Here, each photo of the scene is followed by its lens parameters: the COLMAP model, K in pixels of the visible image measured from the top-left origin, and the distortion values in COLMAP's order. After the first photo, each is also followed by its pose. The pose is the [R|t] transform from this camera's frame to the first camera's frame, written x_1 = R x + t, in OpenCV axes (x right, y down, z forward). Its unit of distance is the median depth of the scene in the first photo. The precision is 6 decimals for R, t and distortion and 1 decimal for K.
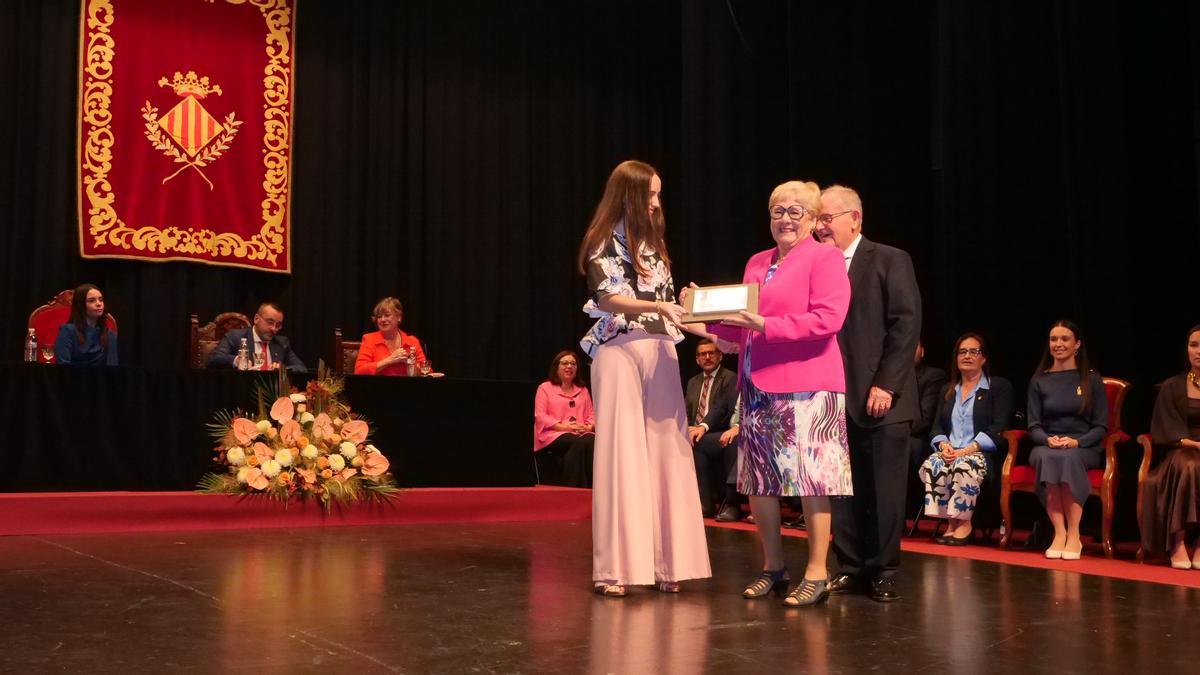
lens RADIAL K [[1381.6, 0, 577.5], [0, 1381.6, 338.8], [0, 0, 1]] dist [0.000271, 0.000000]
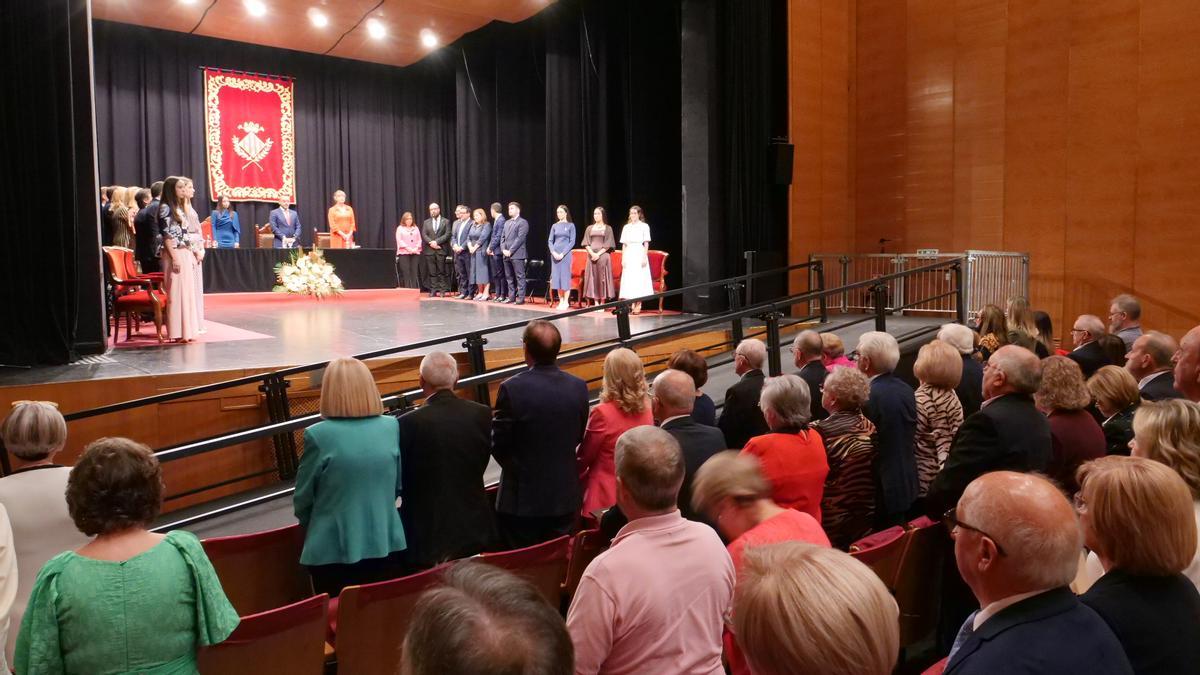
lens RADIAL K [[845.9, 0, 565.6], [0, 845.9, 323.4], [0, 0, 1]] dist [-0.001944, -0.002083]
pose [[0.990652, -0.017569, 0.135280, 0.072479], [-0.003349, 0.988241, 0.152865, -0.080015], [-0.136375, -0.151889, 0.978944, -0.675533]]
